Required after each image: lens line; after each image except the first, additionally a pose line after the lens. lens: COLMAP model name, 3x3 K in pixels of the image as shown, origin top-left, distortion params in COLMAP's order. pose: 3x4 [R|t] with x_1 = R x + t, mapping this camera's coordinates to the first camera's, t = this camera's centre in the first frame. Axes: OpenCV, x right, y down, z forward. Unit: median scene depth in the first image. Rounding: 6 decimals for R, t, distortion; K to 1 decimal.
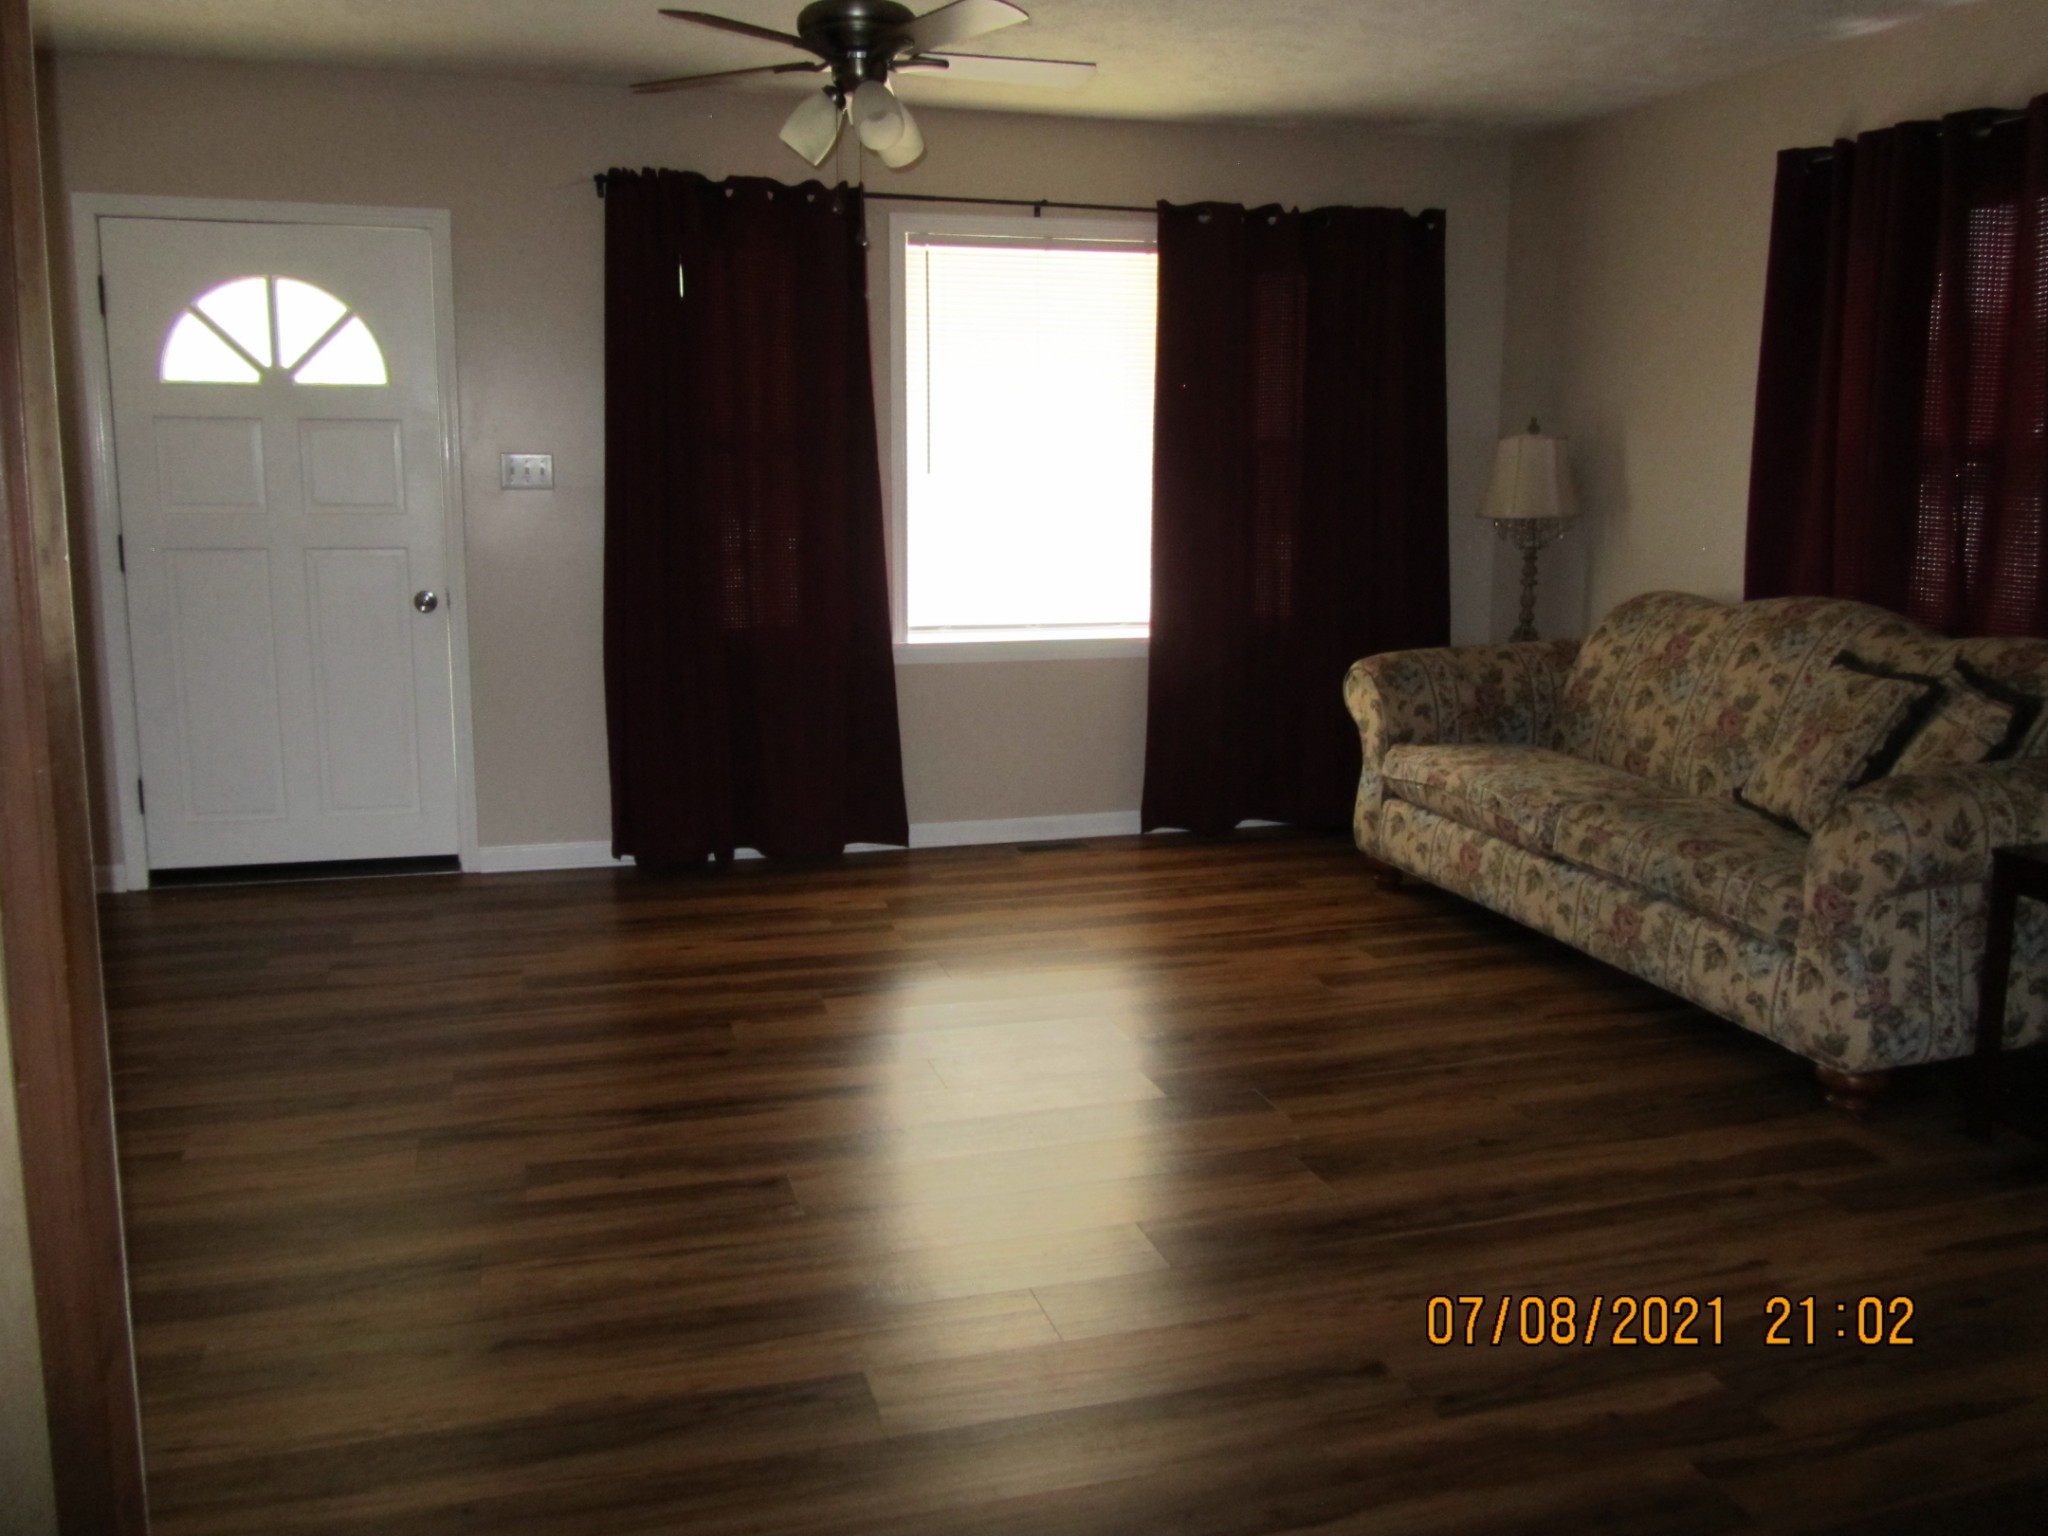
lens RADIAL K [[1656.1, 0, 1018.8], [0, 1656.1, 722.3], [0, 0, 1]] dist [0.048573, 0.001648]
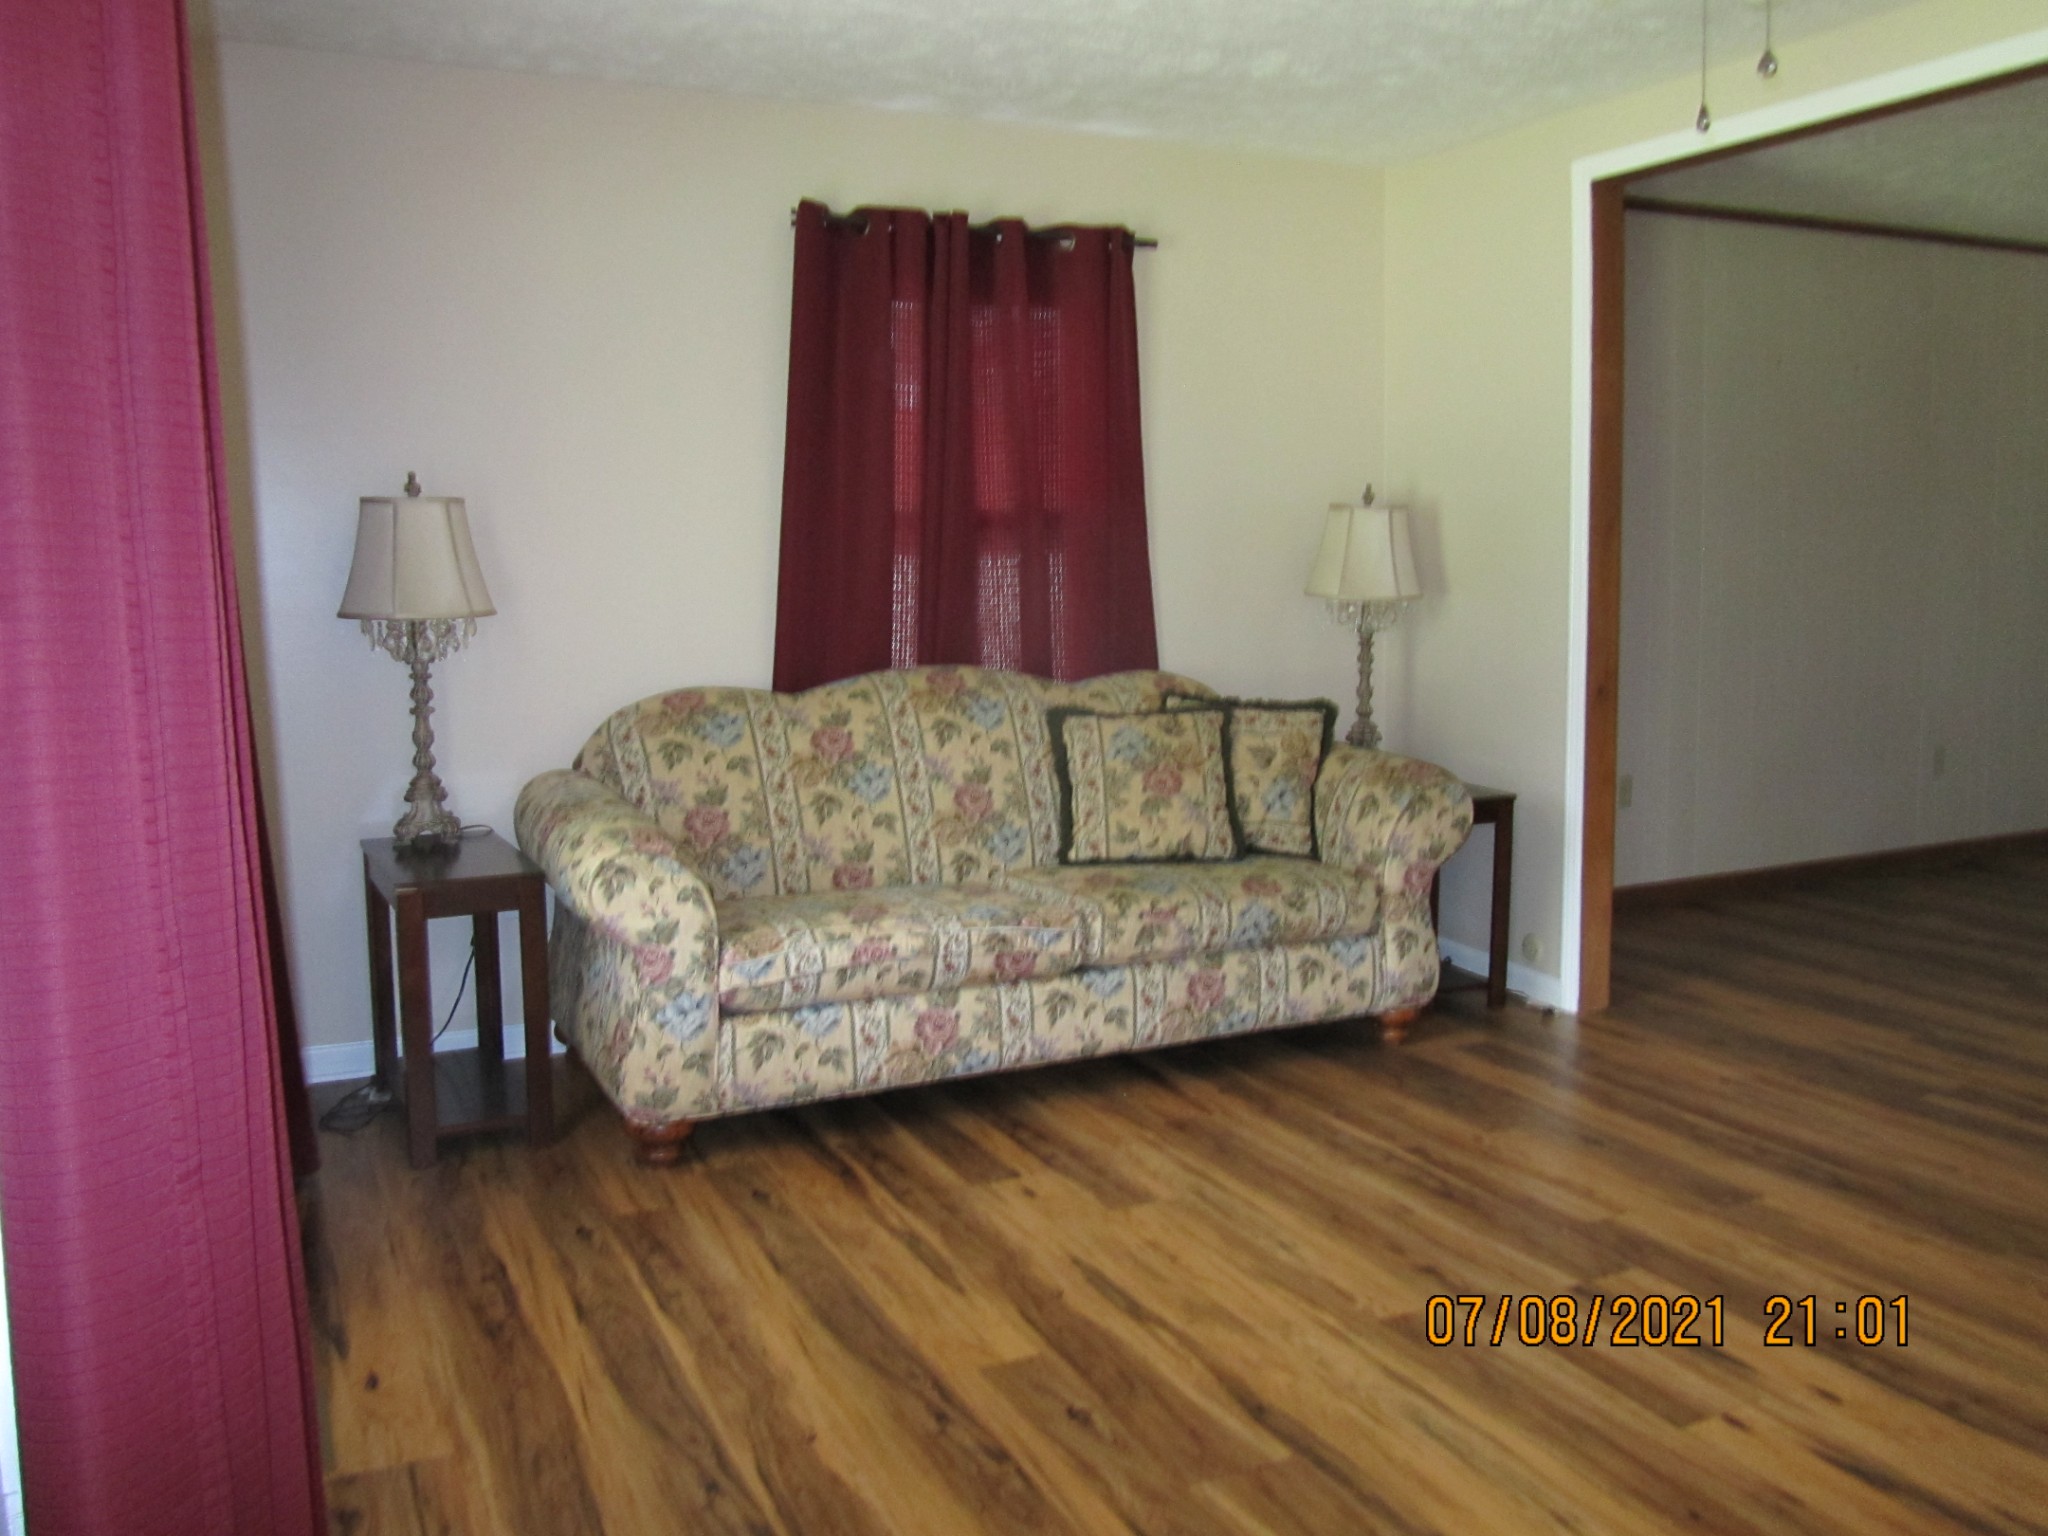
lens RADIAL K [[1713.1, 0, 1015.4], [0, 1713.1, 763.4], [0, 0, 1]] dist [-0.040483, 0.012775]
pose [[-0.153319, -0.127267, 0.979947, -0.545023], [0.166572, 0.974153, 0.152576, -0.167967], [-0.974036, 0.186625, -0.128157, 1.107650]]
